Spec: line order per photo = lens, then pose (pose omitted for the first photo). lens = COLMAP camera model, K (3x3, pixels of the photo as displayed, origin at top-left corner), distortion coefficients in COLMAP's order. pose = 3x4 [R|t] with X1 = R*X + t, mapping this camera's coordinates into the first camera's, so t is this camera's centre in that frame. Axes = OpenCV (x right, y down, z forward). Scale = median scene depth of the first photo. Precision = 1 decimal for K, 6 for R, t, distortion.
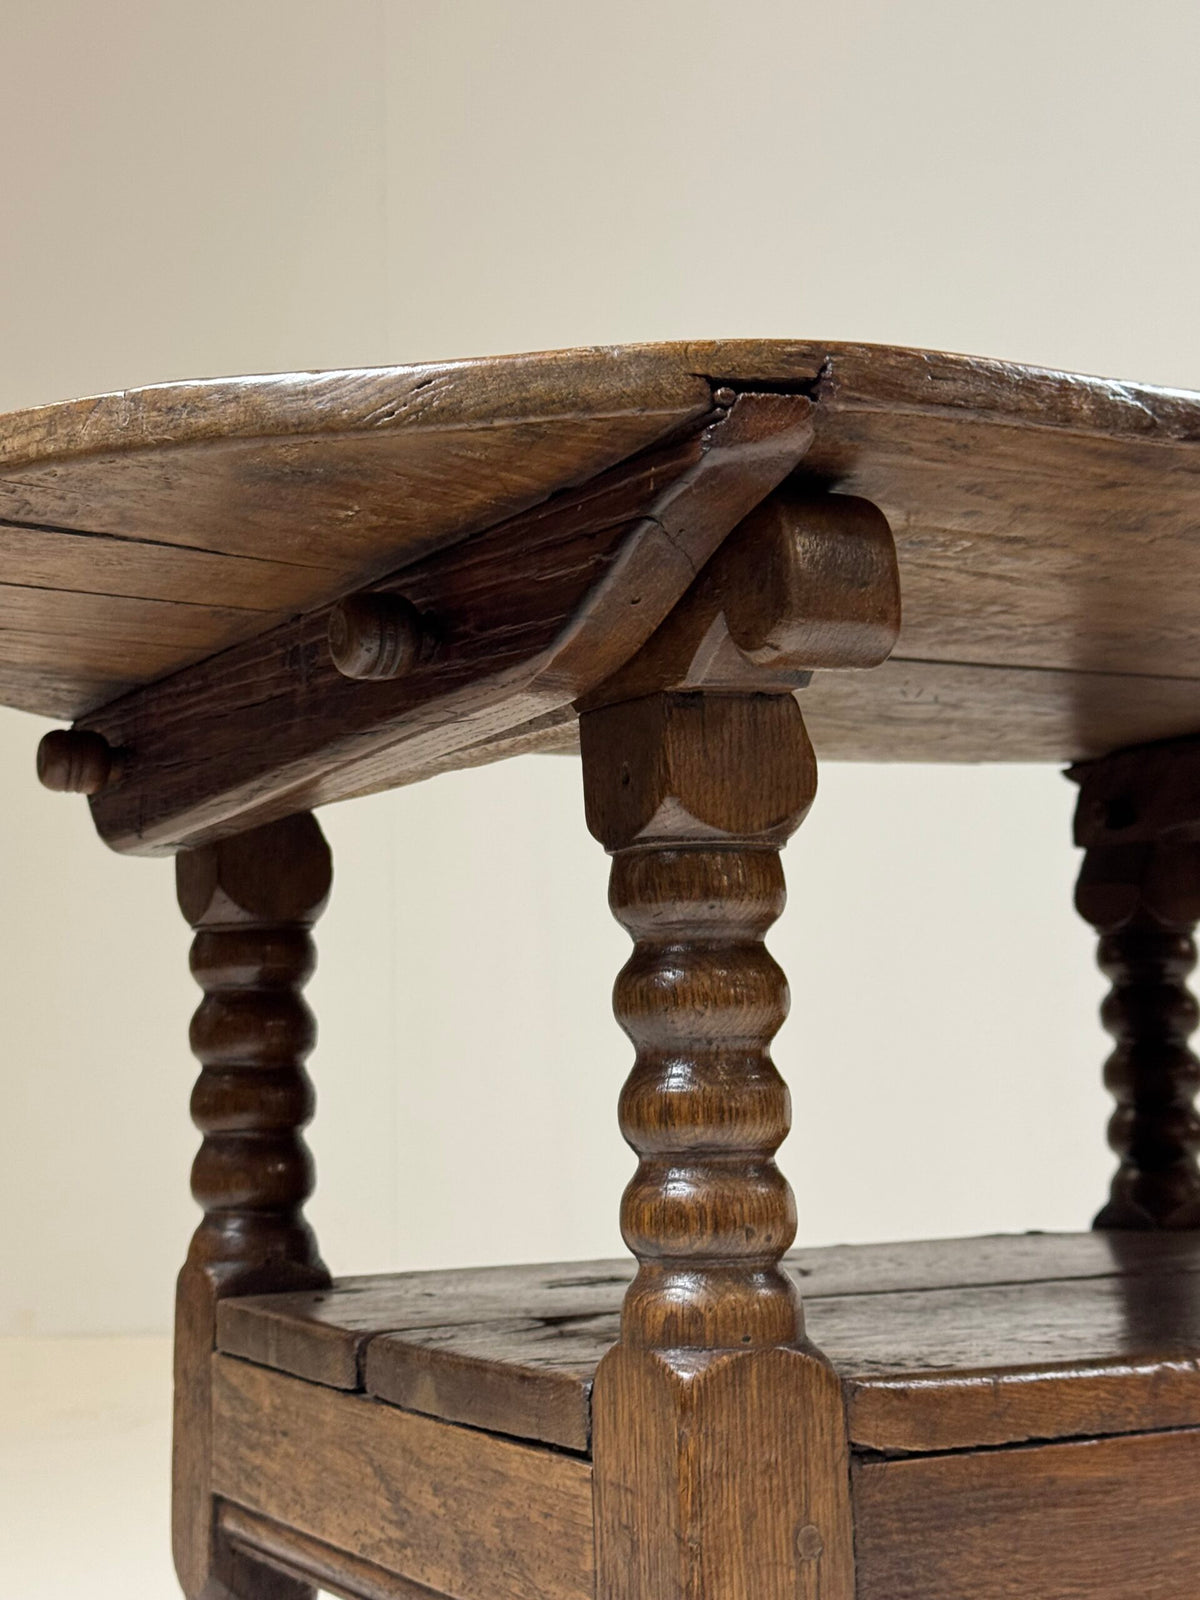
lens RADIAL K [[2360.2, 0, 601.4], [0, 2360.2, 794.9], [0, 0, 1]] dist [0.188014, -0.414626]
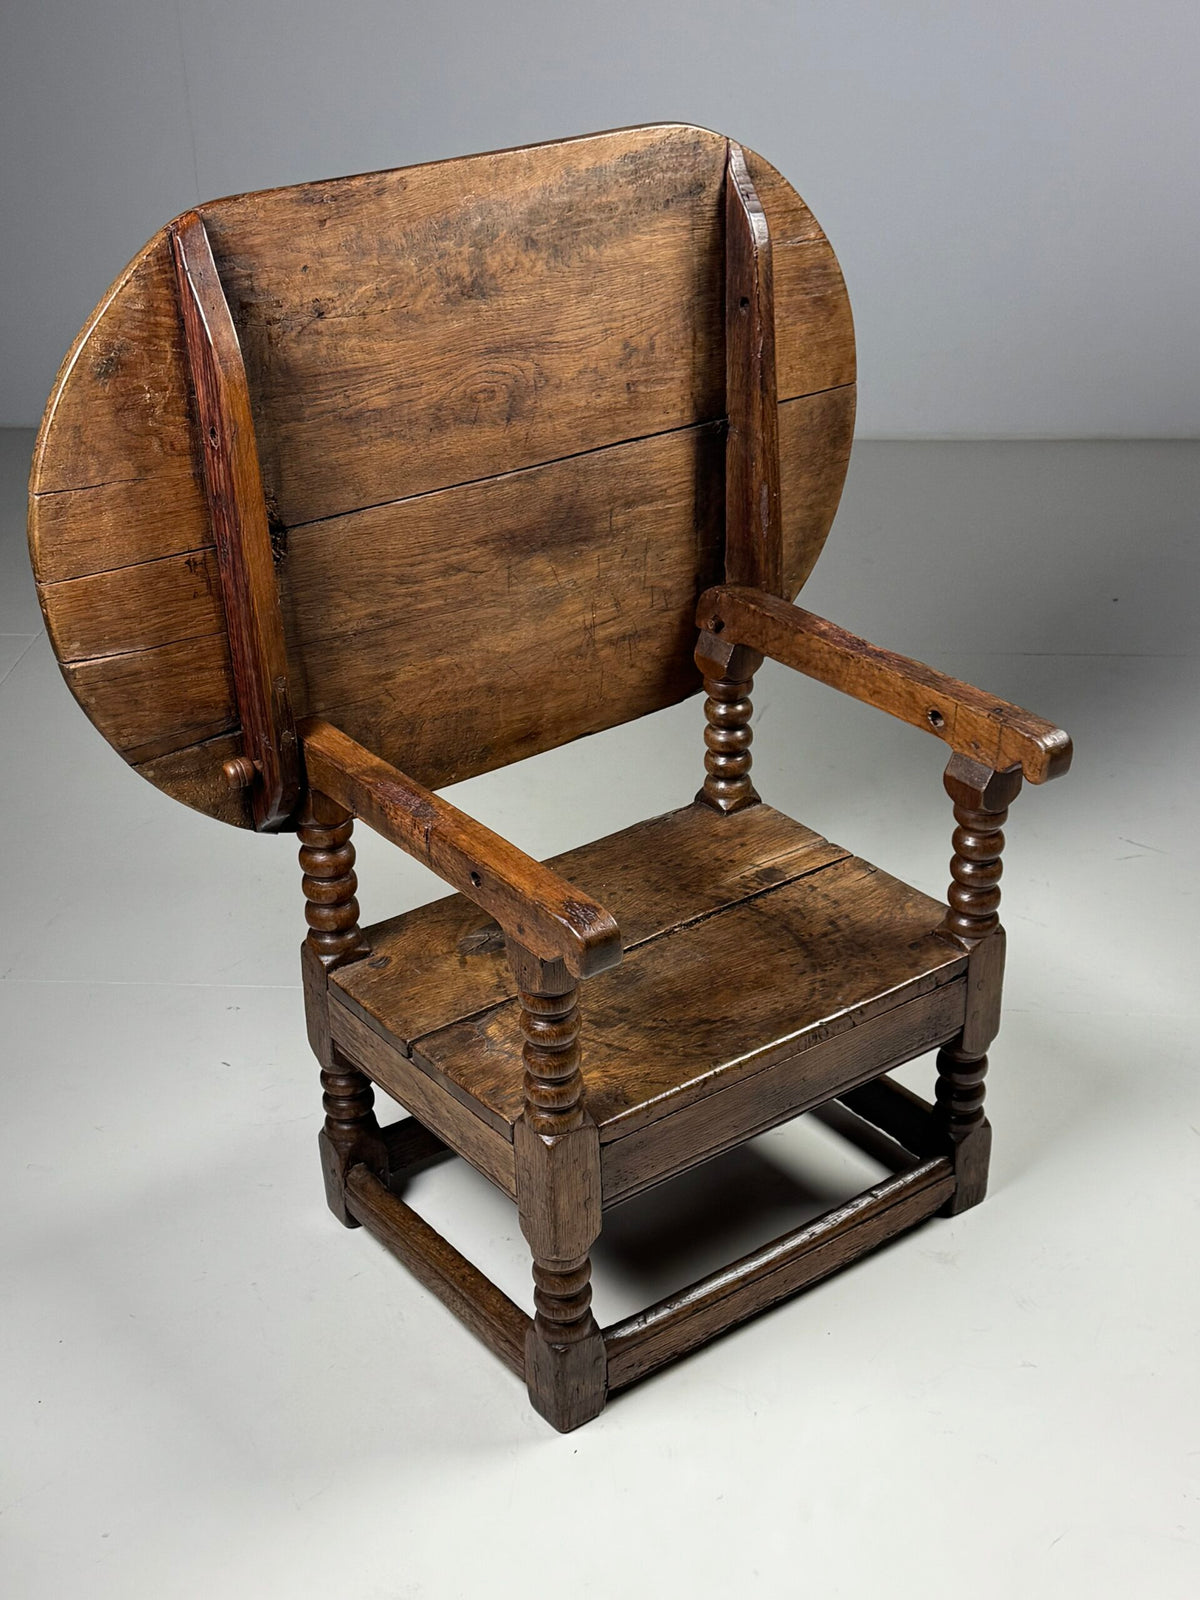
lens RADIAL K [[2187.4, 0, 621.7], [0, 2187.4, 811.7], [0, 0, 1]] dist [0.151991, -0.070973]
pose [[0.989164, -0.065064, 0.131608, -0.214149], [-0.020942, 0.824737, 0.565128, -1.692557], [-0.145312, -0.561761, 0.814438, -1.072574]]
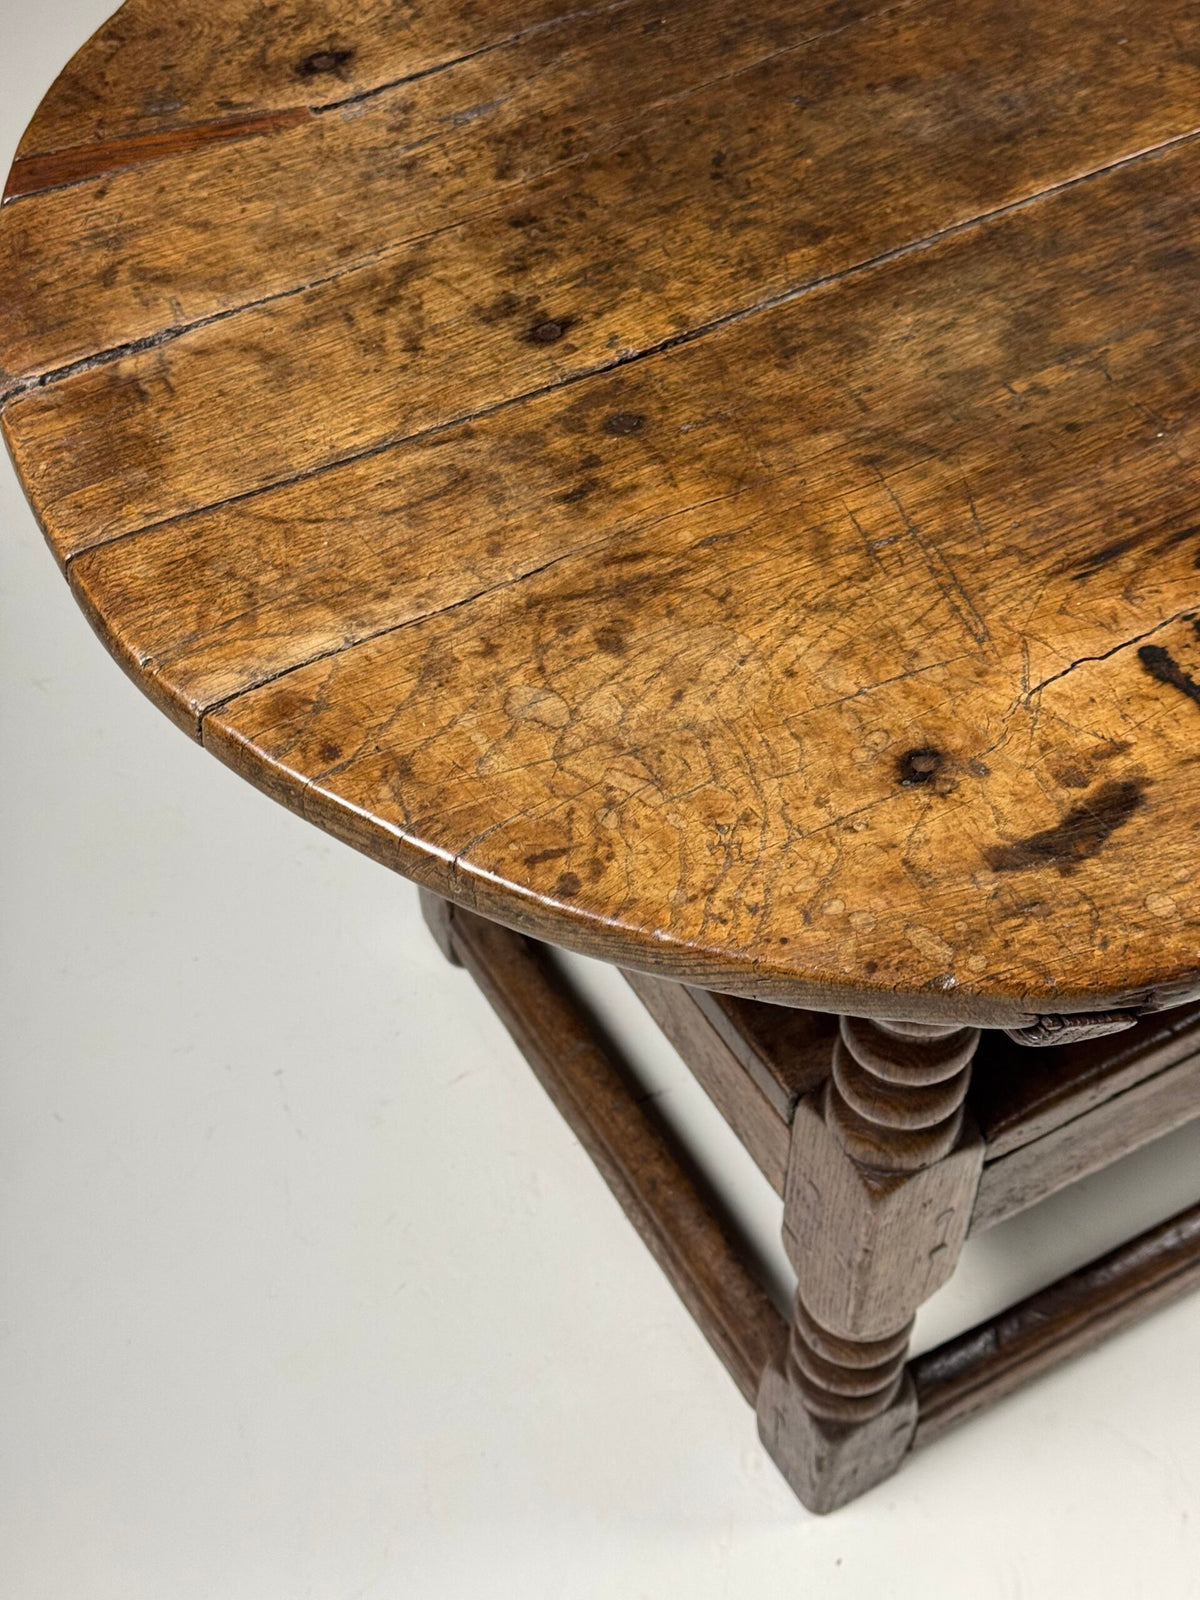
lens RADIAL K [[2242.8, 0, 616.0], [0, 2242.8, 818.8], [0, 0, 1]] dist [0.161846, -0.296359]
pose [[0.999303, 0.002885, 0.037227, -0.159211], [-0.033153, 0.527214, 0.849086, -0.943500], [-0.017177, -0.849728, 0.526942, 0.491042]]
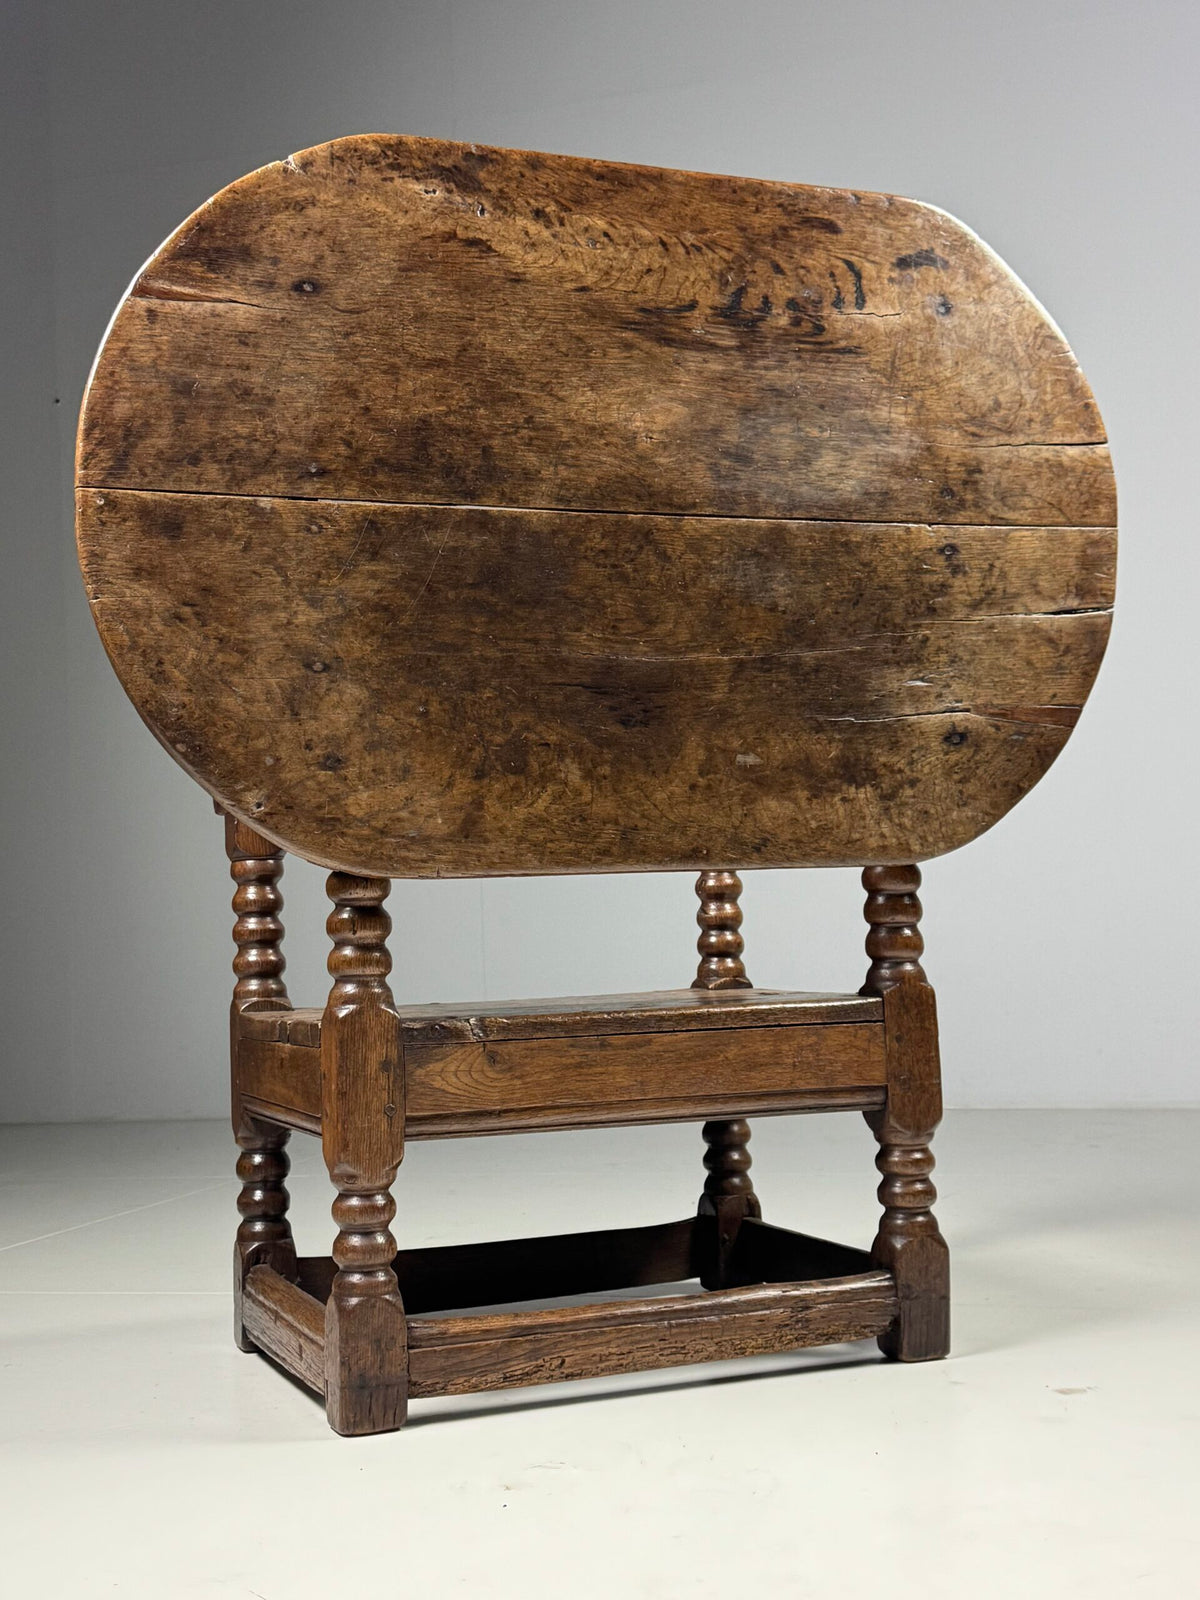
lens RADIAL K [[1974.7, 0, 600.2], [0, 1974.7, 797.9], [0, 0, 1]] dist [0.130805, -0.018152]
pose [[-0.834057, -0.468191, -0.291800, 0.863854], [-0.397573, 0.143408, 0.906294, -2.304955], [-0.382472, 0.871913, -0.305751, 2.576343]]
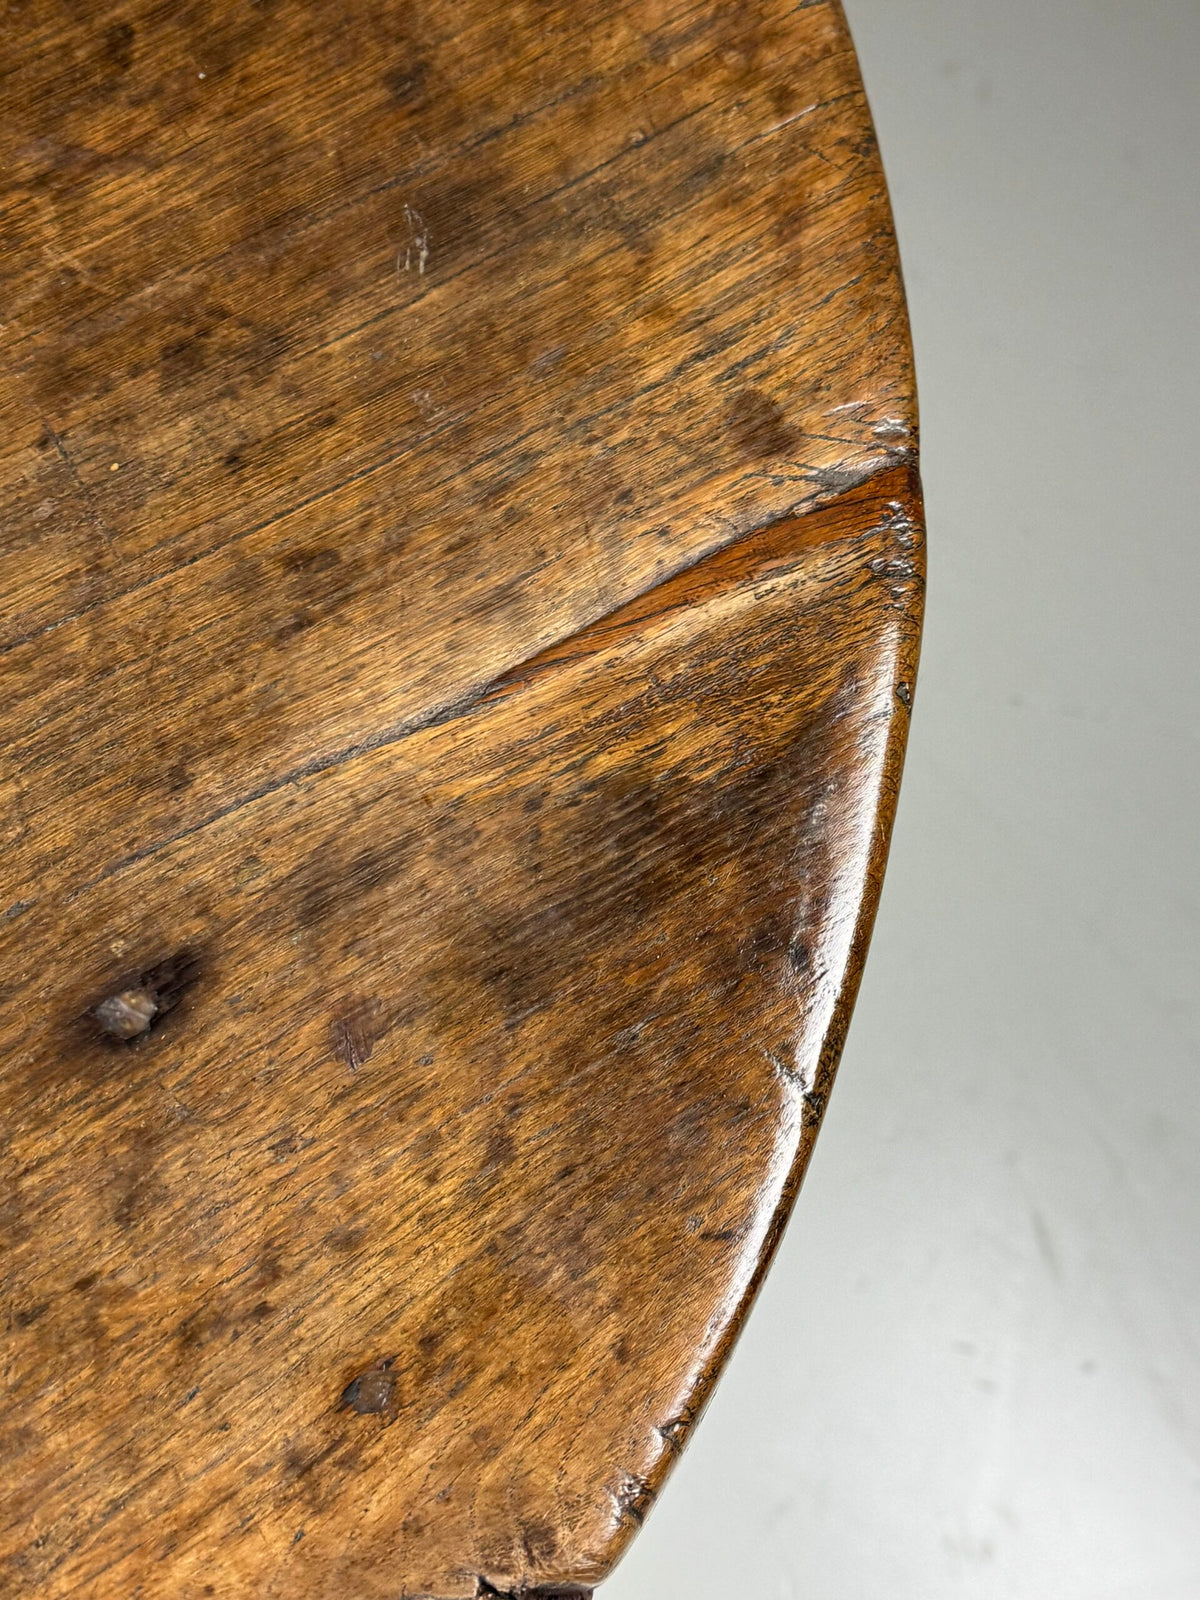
lens RADIAL K [[2242.8, 0, 616.0], [0, 2242.8, 818.8], [0, 0, 1]] dist [0.161846, -0.296359]
pose [[0.999448, -0.003248, 0.033059, 0.831147], [-0.031426, 0.230087, 0.972663, -0.582249], [-0.010766, -0.973165, 0.229858, 1.390724]]
